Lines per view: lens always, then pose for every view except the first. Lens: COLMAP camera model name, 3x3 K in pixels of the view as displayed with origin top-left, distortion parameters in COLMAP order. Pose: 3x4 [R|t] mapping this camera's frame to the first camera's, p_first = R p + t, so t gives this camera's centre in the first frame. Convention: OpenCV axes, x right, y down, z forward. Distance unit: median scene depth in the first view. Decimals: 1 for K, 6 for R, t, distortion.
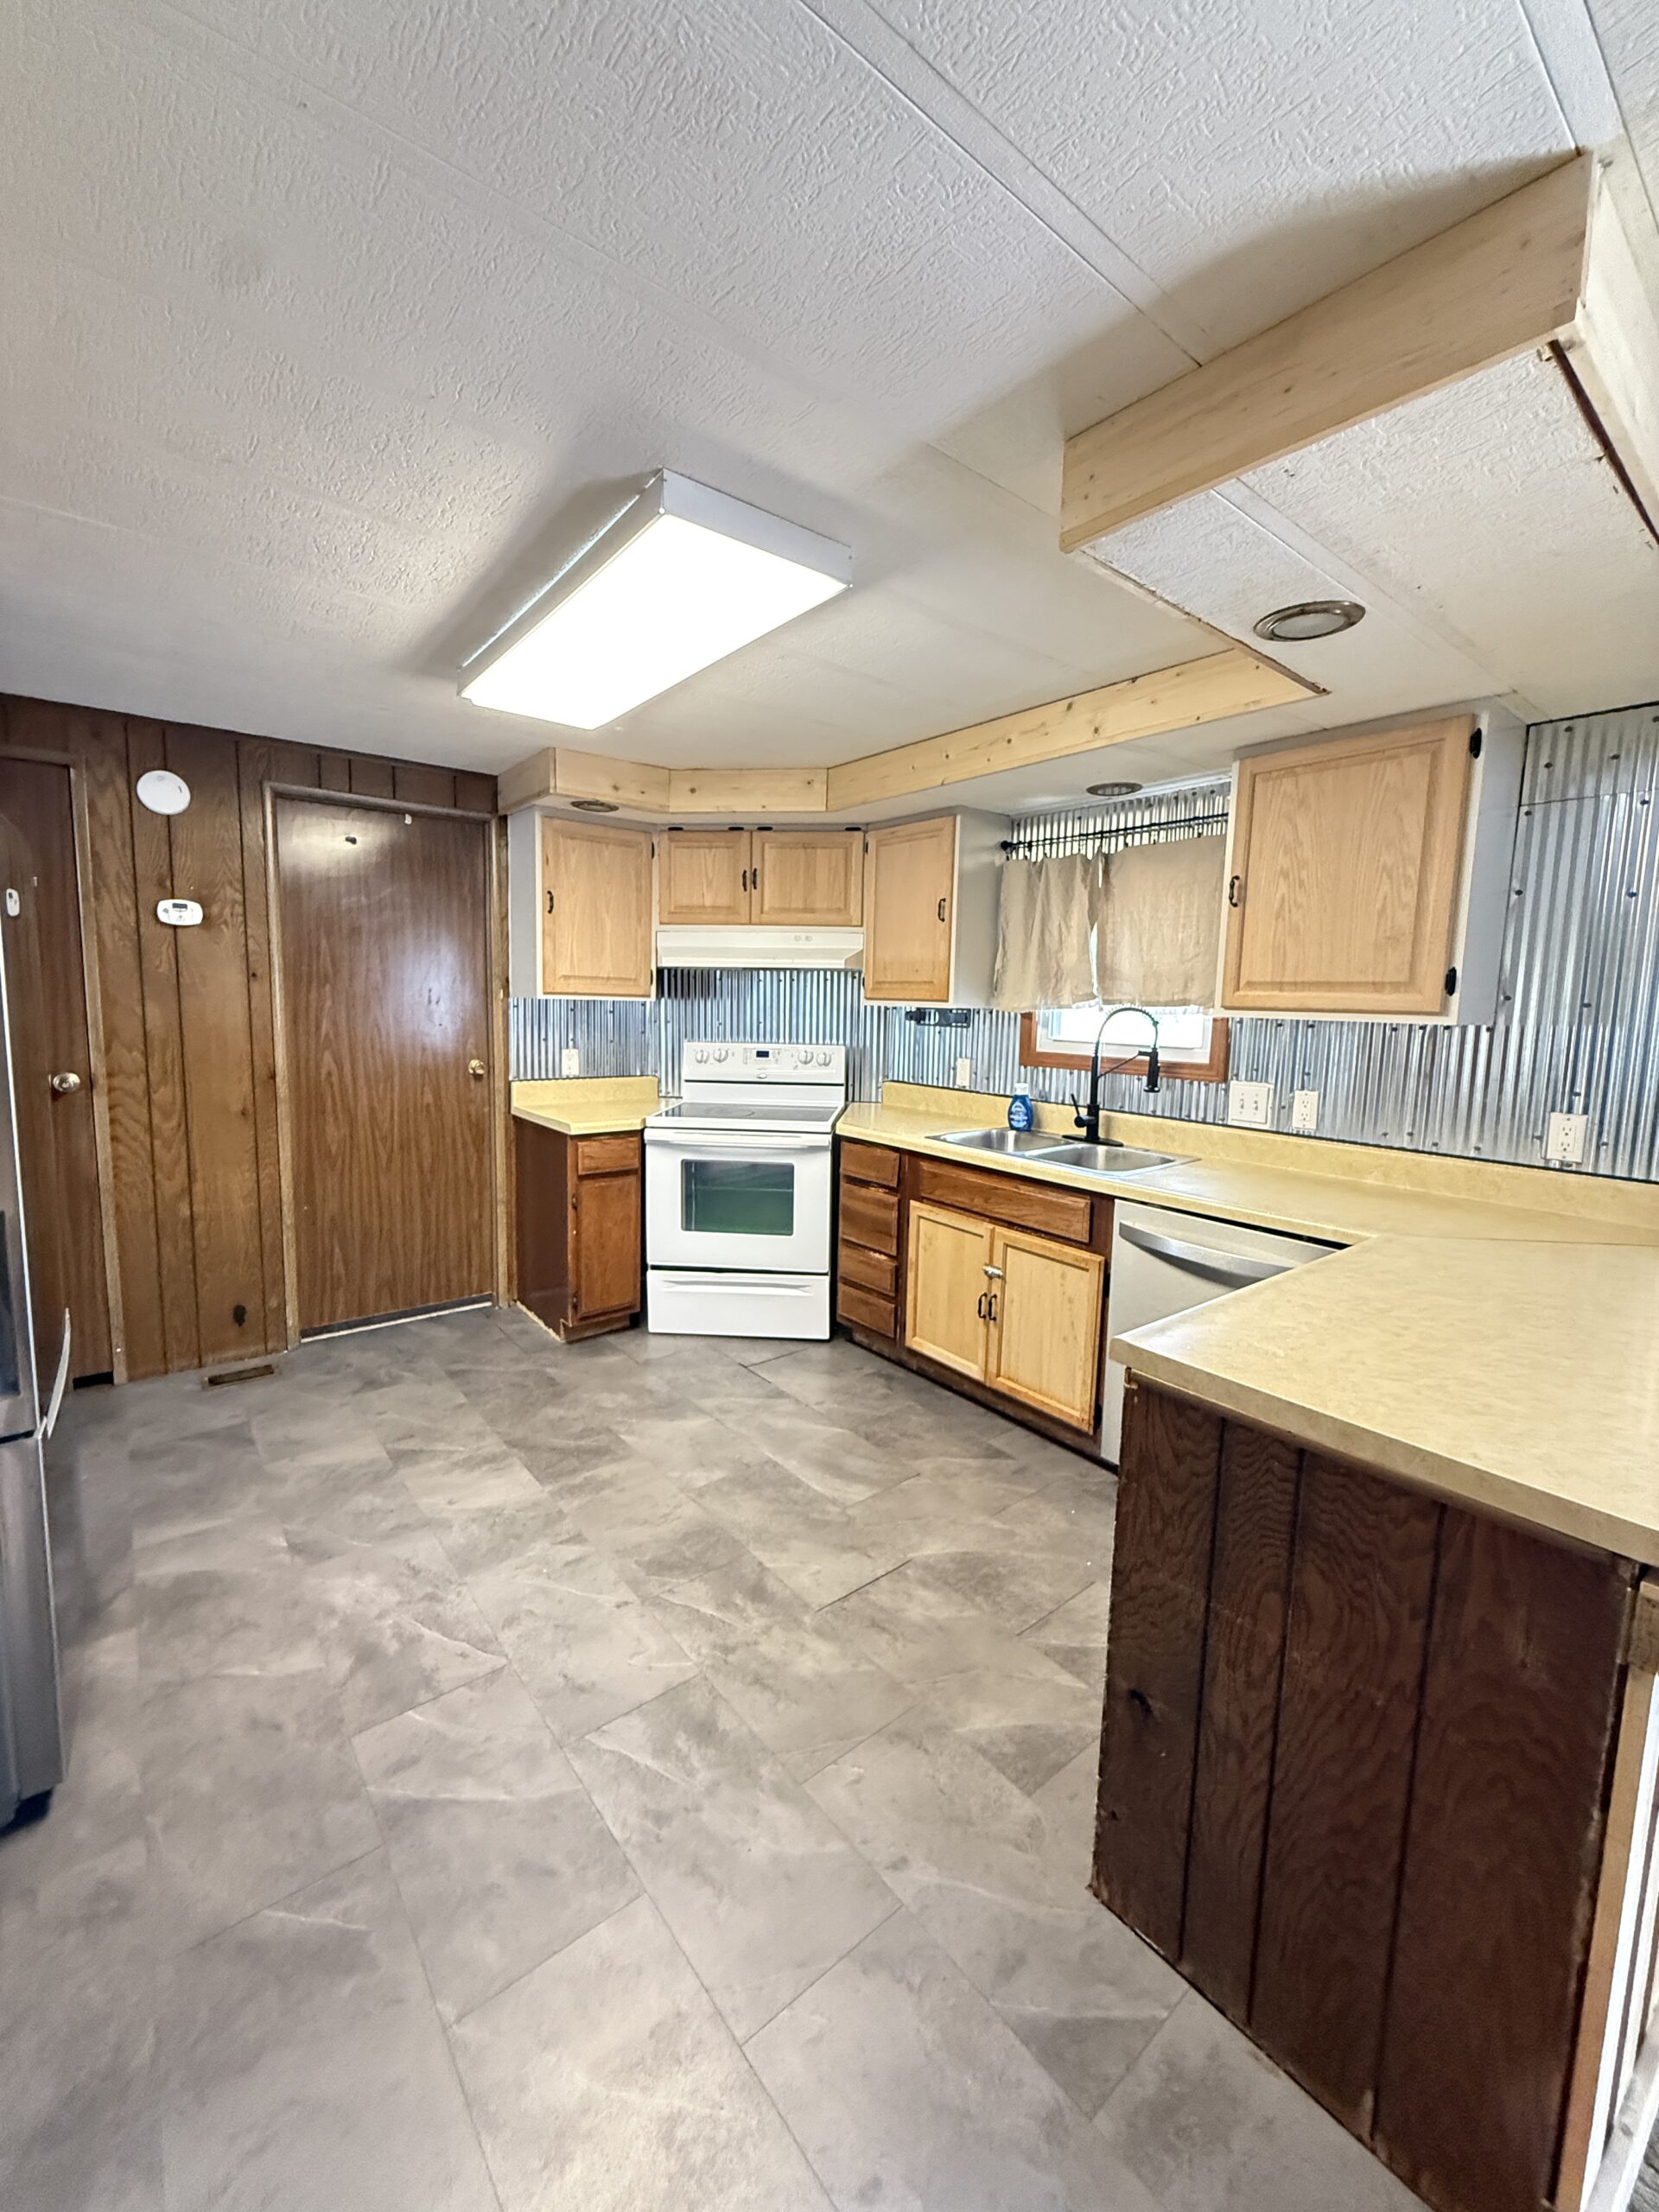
lens RADIAL K [[878.5, 0, 830.3], [0, 878.5, 1103.0], [0, 0, 1]] dist [-0.002810, 0.000288]
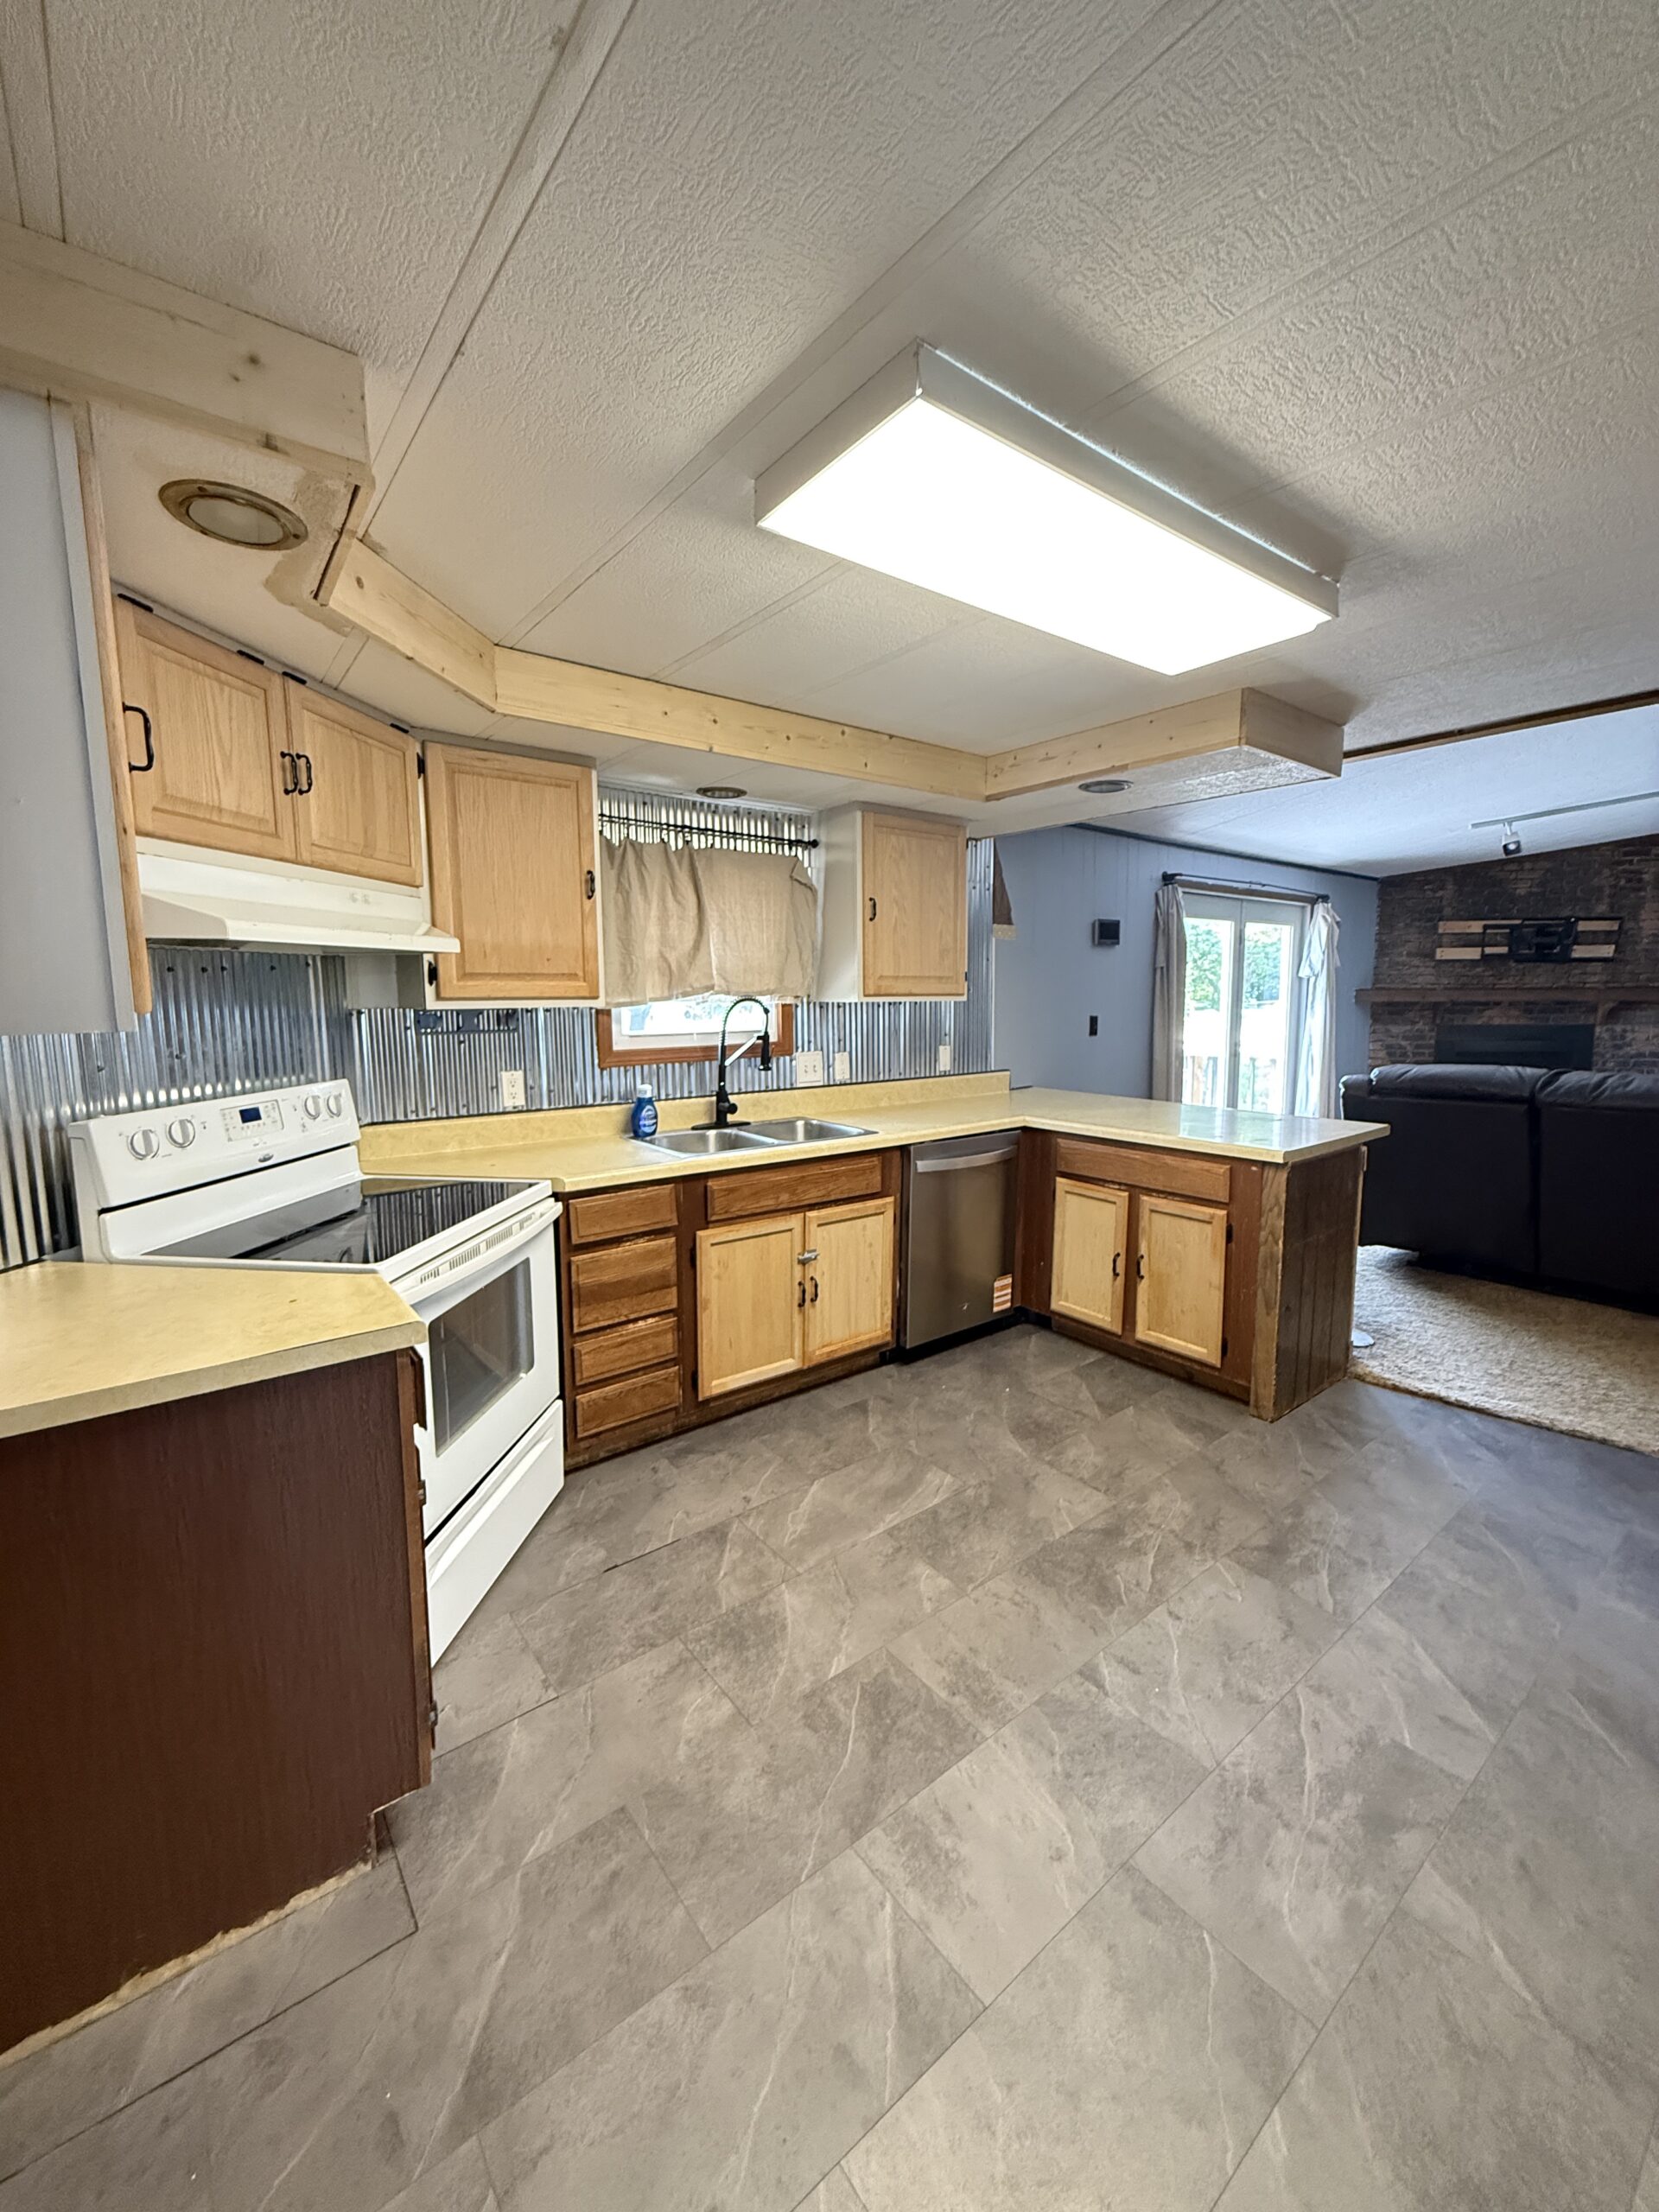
lens RADIAL K [[878.5, 0, 829.7], [0, 878.5, 1102.4], [0, 0, 1]] dist [-0.002810, 0.000288]
pose [[0.020361, -0.152671, 0.988067, -0.786141], [0.122405, 0.981218, 0.149090, -0.134127], [-0.992271, 0.117909, 0.038666, 0.884474]]
